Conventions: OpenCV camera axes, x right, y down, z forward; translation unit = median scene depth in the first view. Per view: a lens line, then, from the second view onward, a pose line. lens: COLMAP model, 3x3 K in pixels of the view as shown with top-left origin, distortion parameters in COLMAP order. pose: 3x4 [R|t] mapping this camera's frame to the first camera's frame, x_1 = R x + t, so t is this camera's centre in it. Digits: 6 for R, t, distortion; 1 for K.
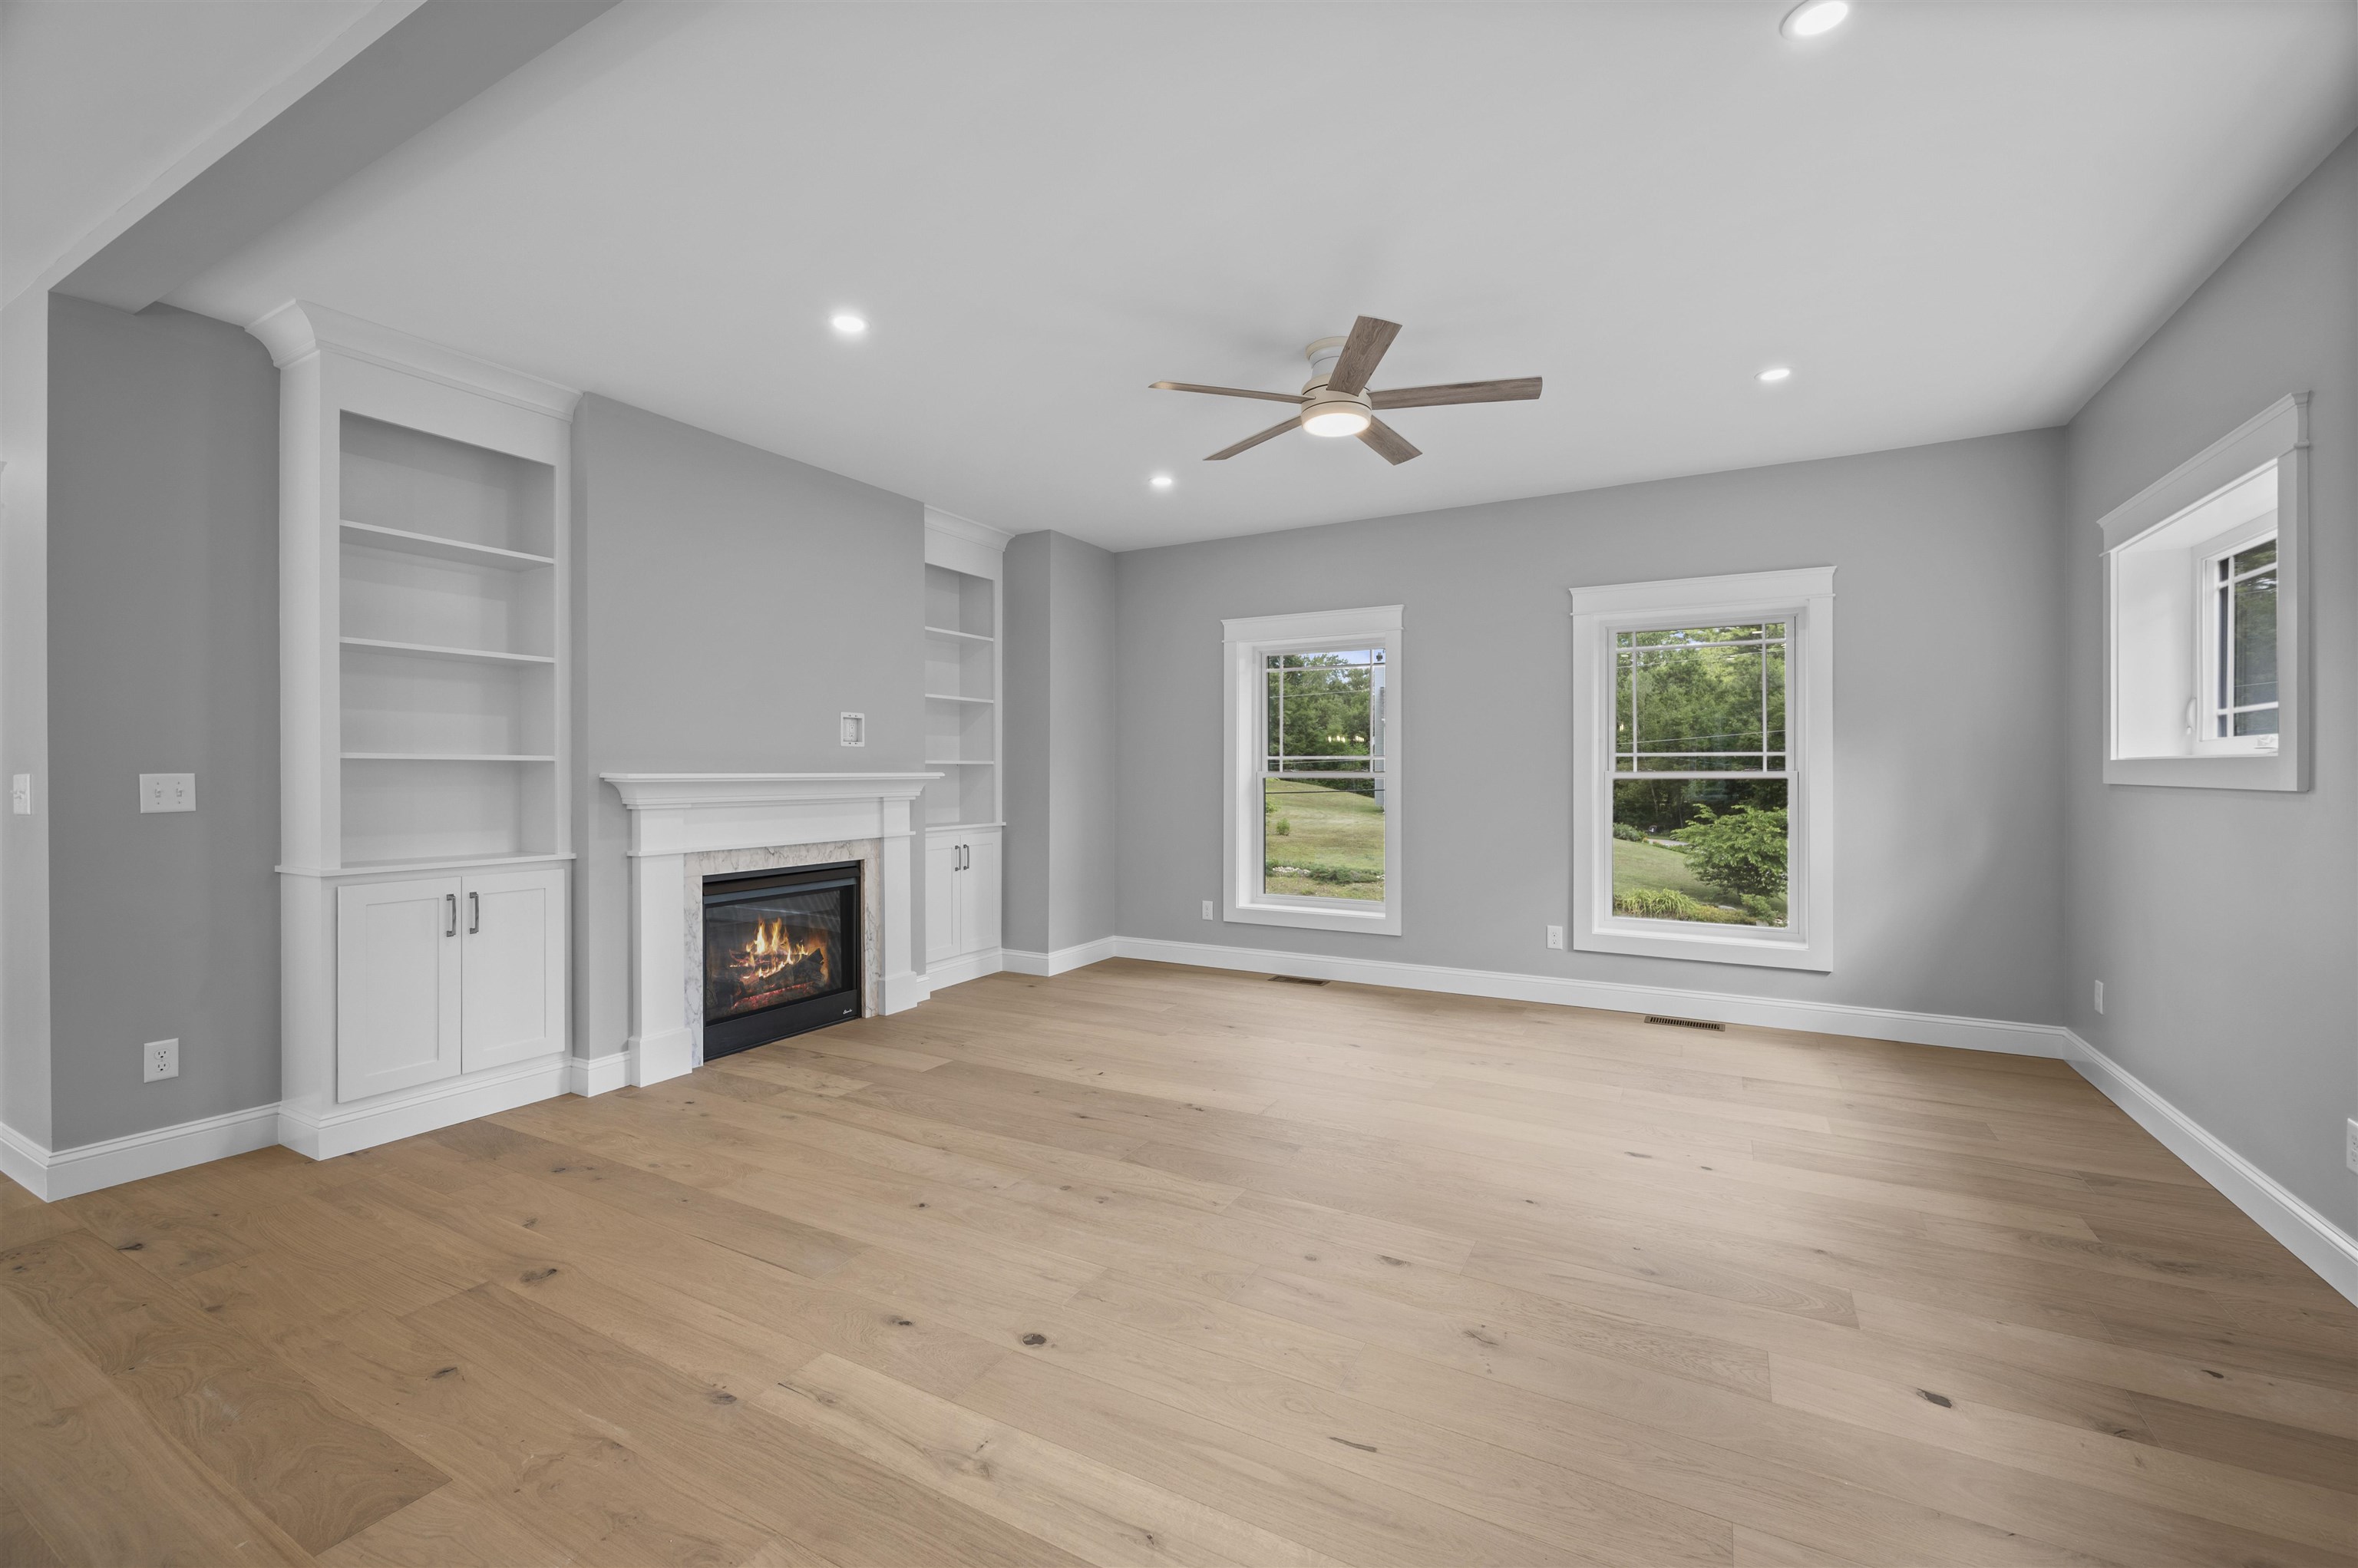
lens RADIAL K [[980.0, 0, 1178.8], [0, 980.0, 770.9], [0, 0, 1]] dist [-0.001490, 0.001681]
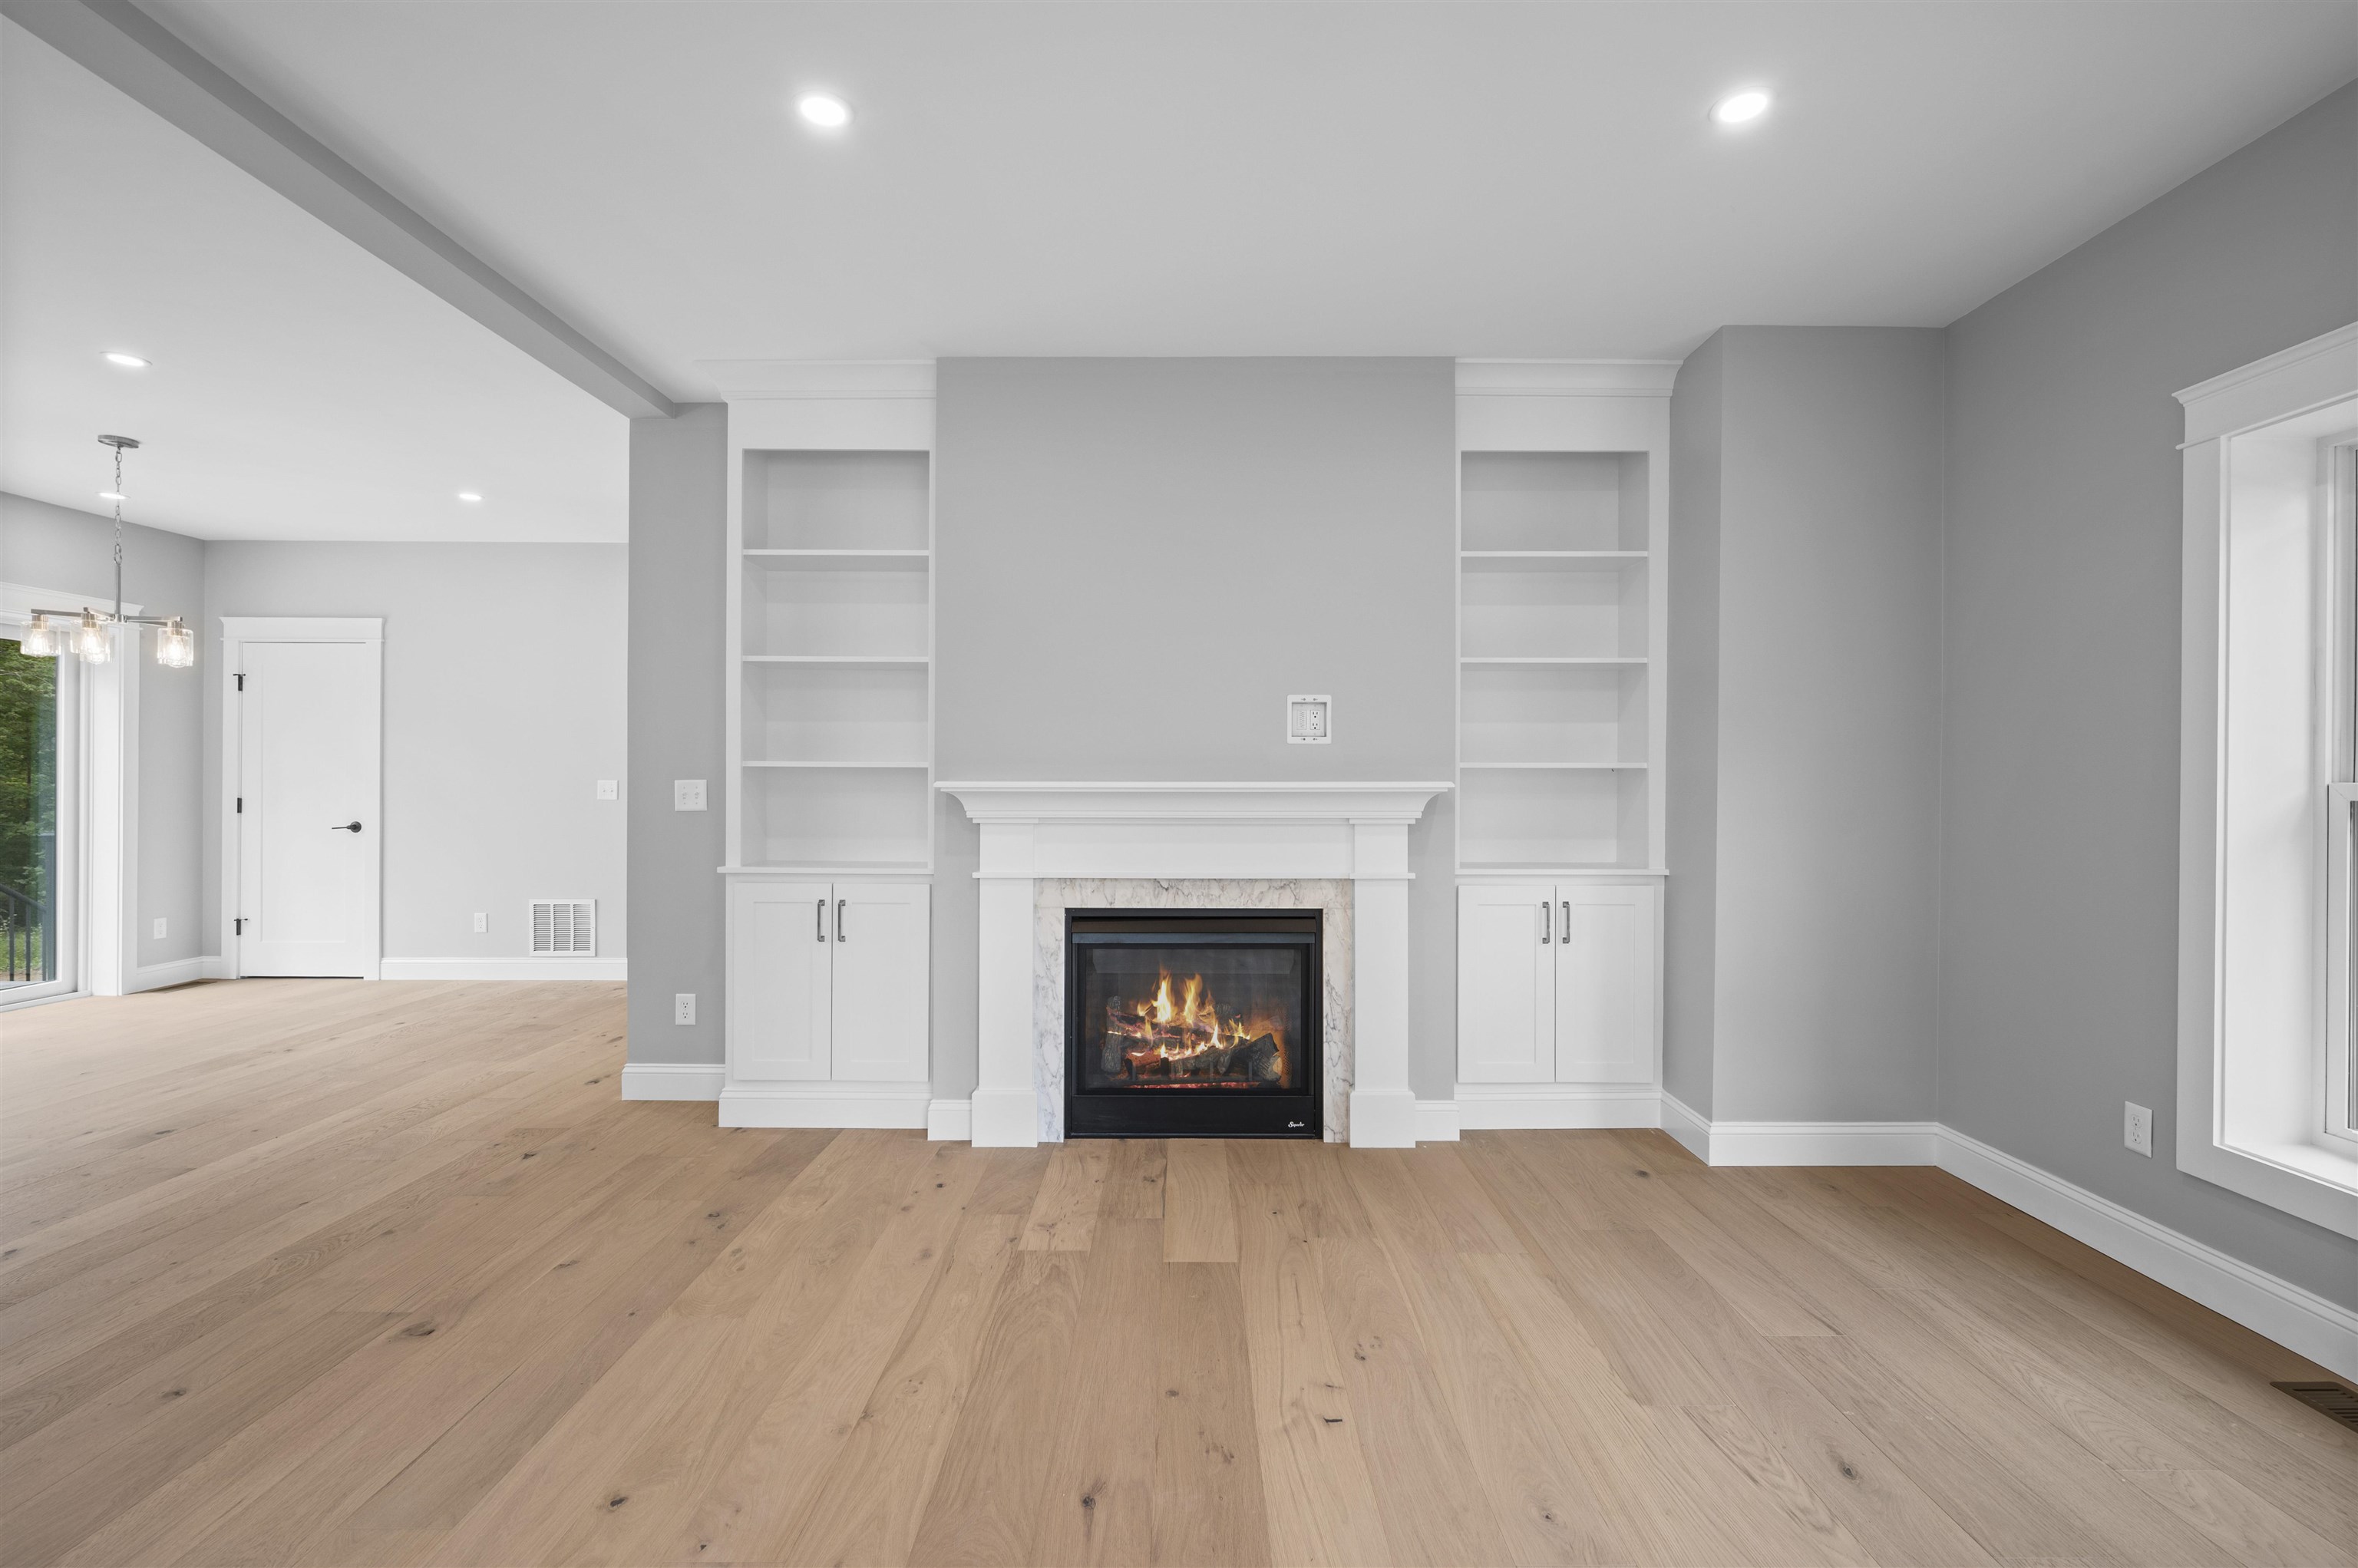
lens RADIAL K [[1031.8, 0, 1181.4], [0, 1031.8, 779.2], [0, 0, 1]] dist [-0.001503, -0.000755]
pose [[0.485880, 0.001635, -0.874024, 0.300695], [-0.001851, 0.999998, 0.000842, -0.000249], [0.874024, 0.001209, 0.485882, 0.656169]]
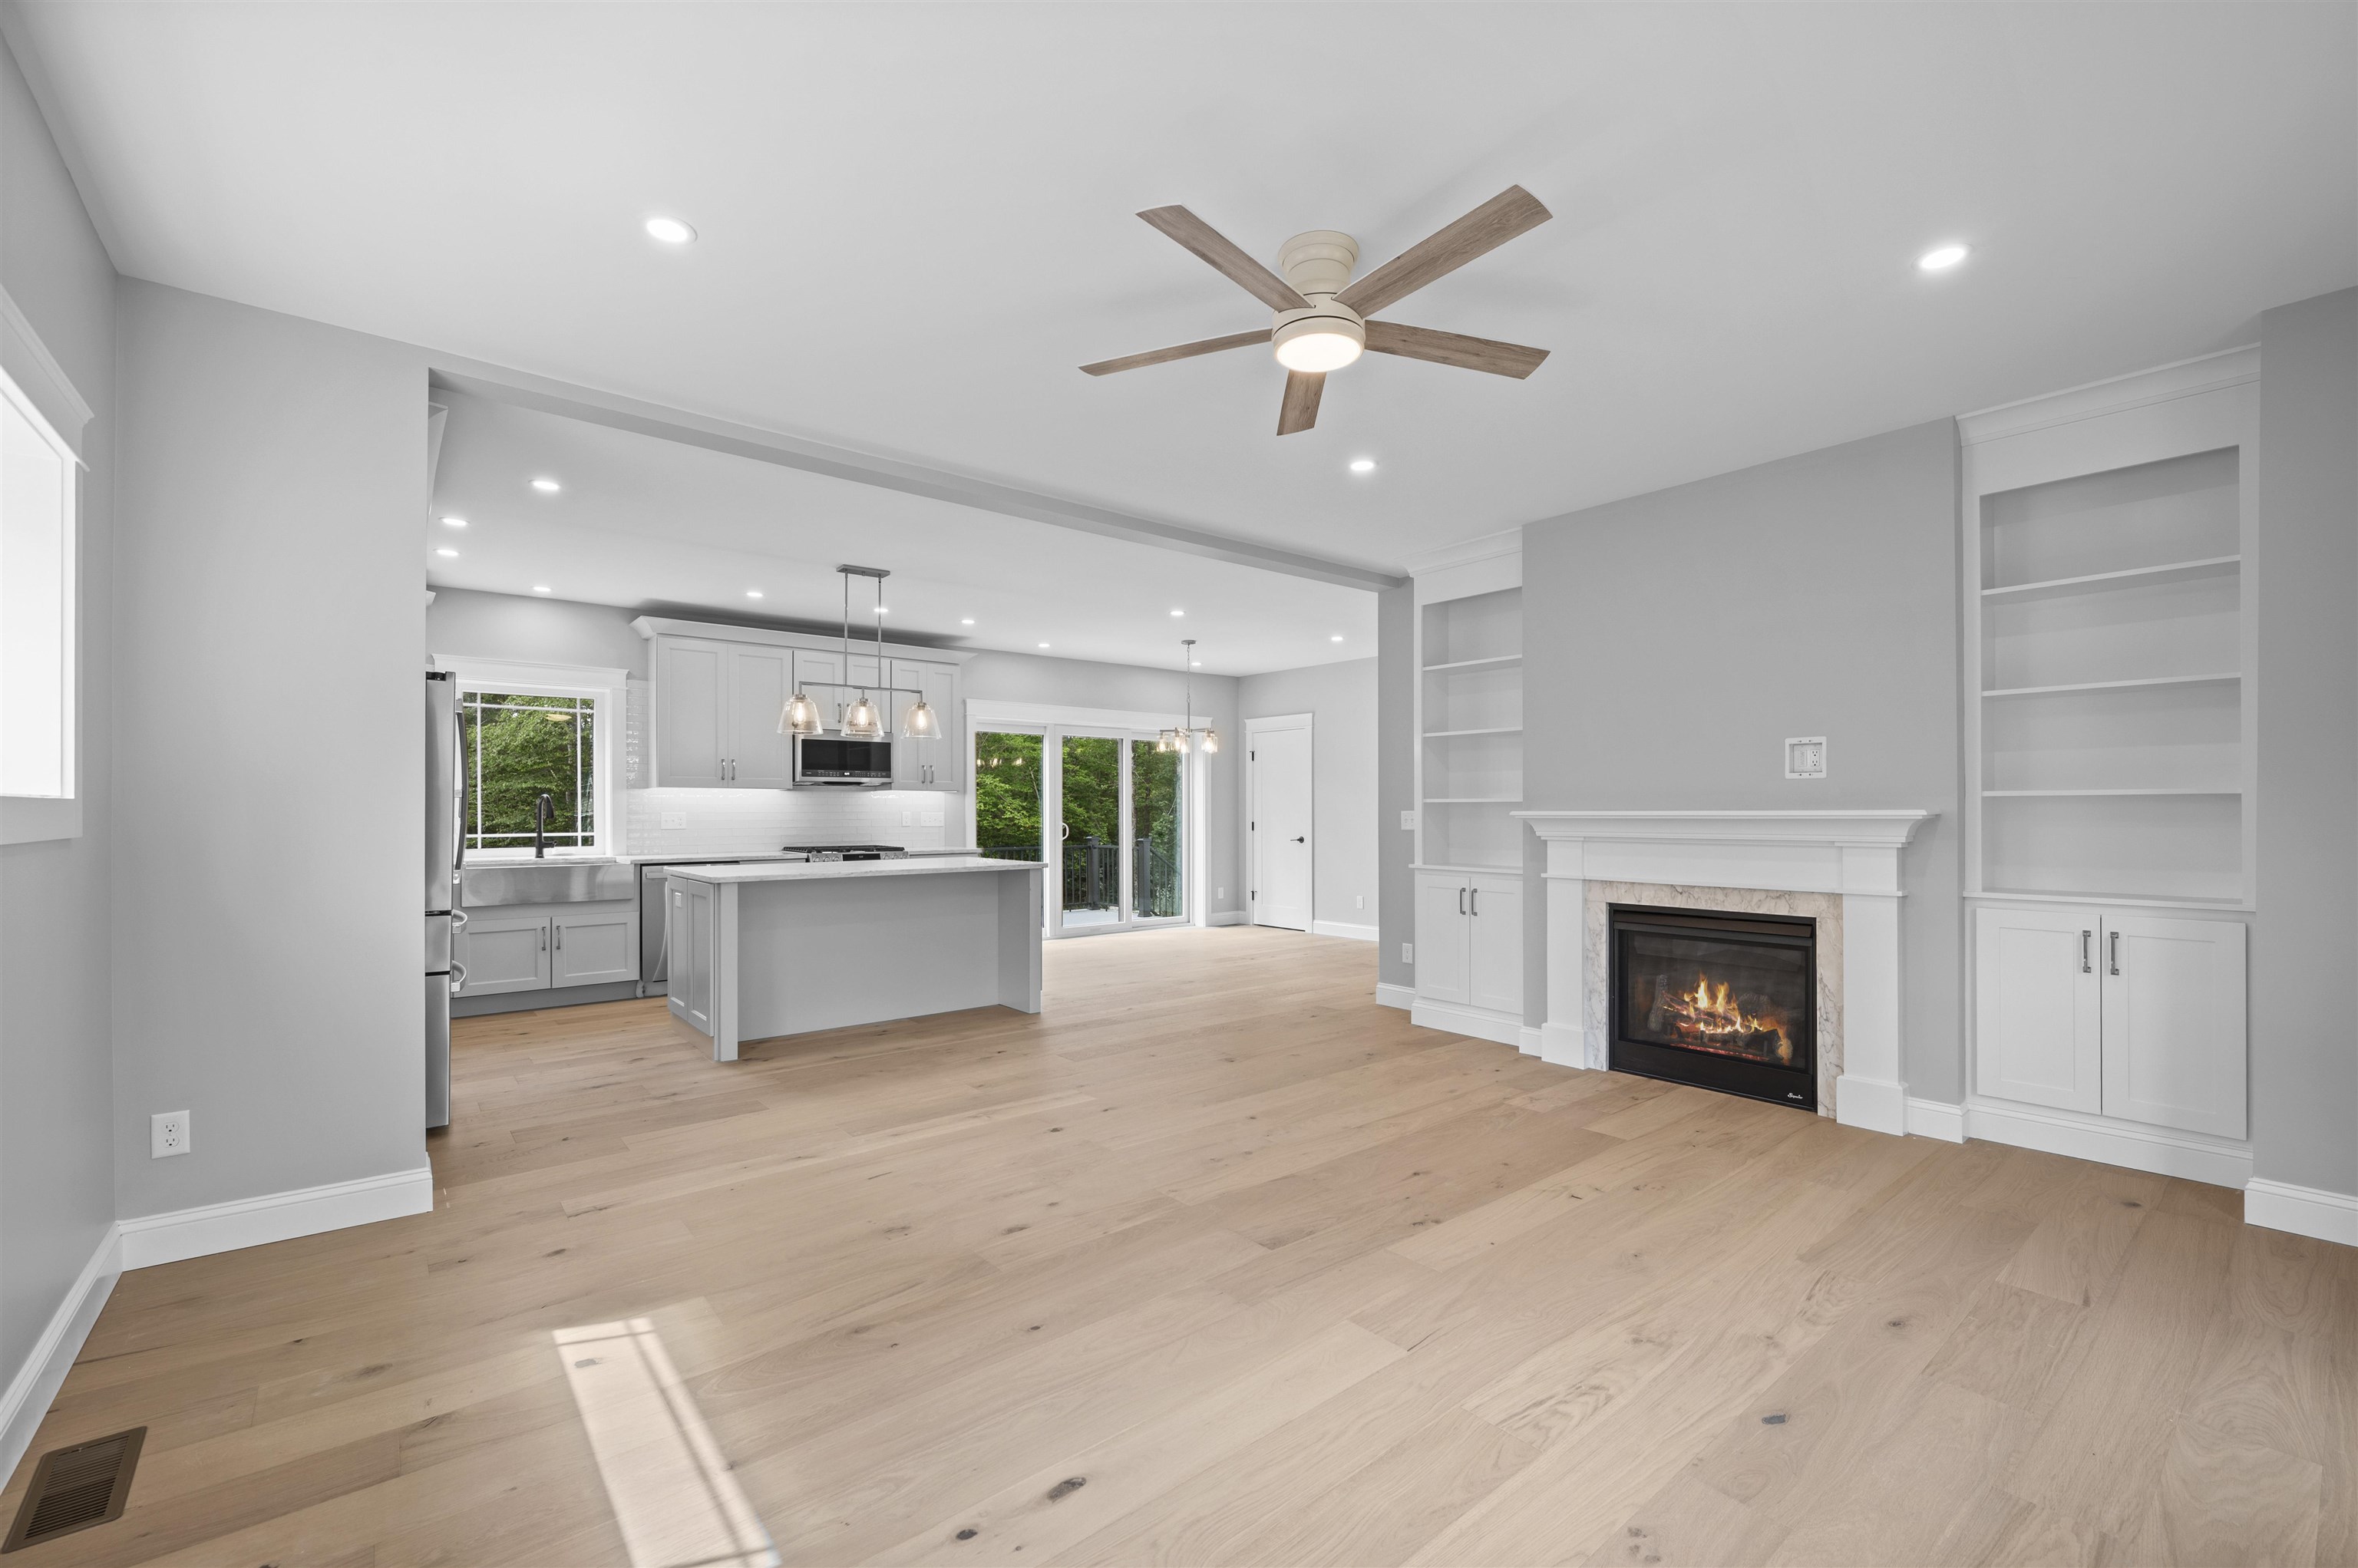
lens RADIAL K [[980.0, 0, 1188.3], [0, 980.0, 805.2], [0, 0, 1]] dist [-0.001490, 0.001681]
pose [[-0.362582, -0.002273, -0.931949, 0.719812], [0.005120, 0.999977, -0.004431, -0.001541], [0.931938, -0.006378, -0.362562, 0.942675]]
